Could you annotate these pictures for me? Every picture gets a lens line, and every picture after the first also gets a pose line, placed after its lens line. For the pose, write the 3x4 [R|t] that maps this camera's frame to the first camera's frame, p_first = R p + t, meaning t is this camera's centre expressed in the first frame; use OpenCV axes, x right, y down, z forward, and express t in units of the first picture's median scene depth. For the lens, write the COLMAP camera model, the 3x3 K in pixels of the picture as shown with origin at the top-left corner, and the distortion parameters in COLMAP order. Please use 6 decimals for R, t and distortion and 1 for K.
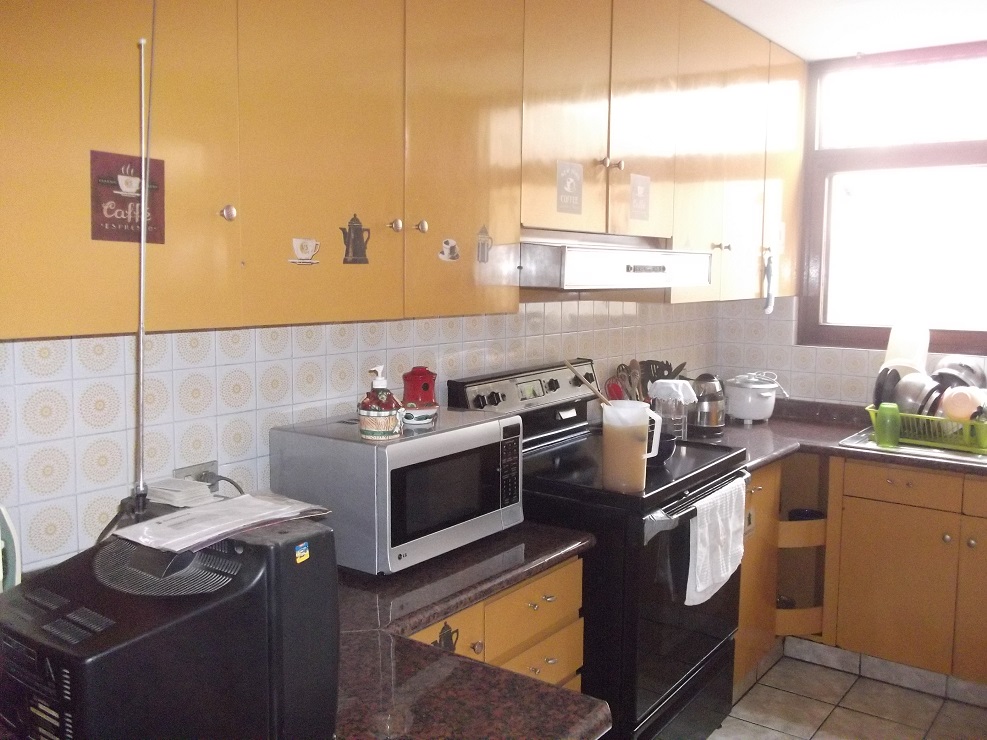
lens RADIAL K [[917.1, 0, 492.6], [0, 917.1, 369.8], [0, 0, 1]] dist [0.000074, 0.000000]
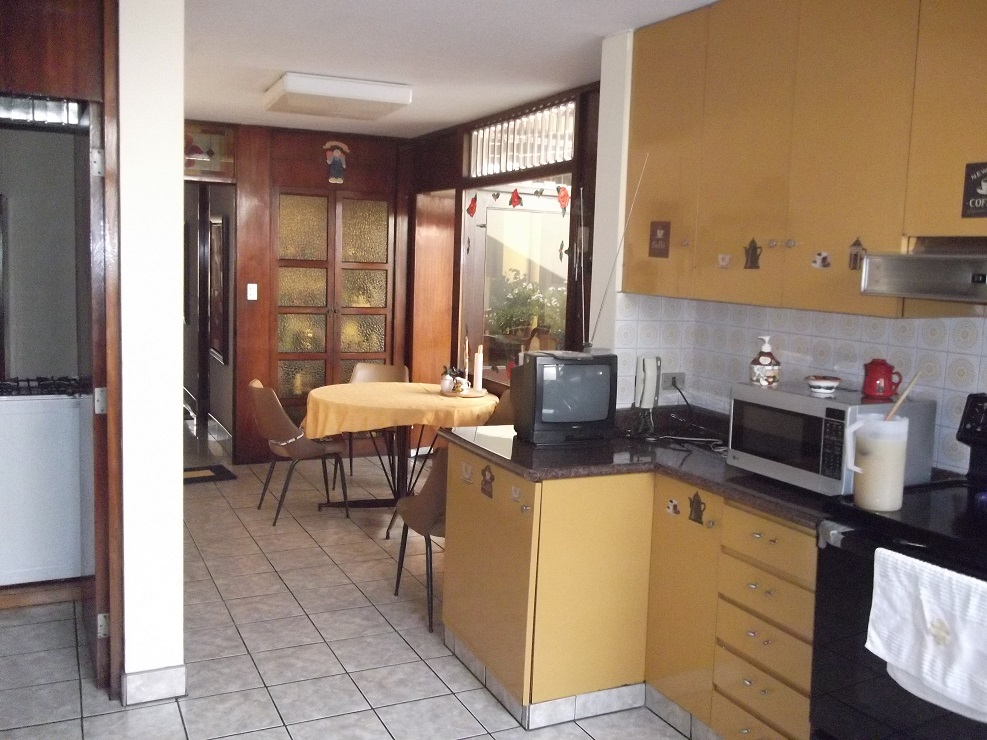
lens RADIAL K [[917.1, 0, 492.2], [0, 917.1, 367.9], [0, 0, 1]] dist [0.000074, 0.000000]
pose [[-0.472920, 0.079336, -0.877526, 1.439773], [-0.135006, 0.977653, 0.161146, -0.138209], [0.870701, 0.194681, -0.451641, 1.314254]]
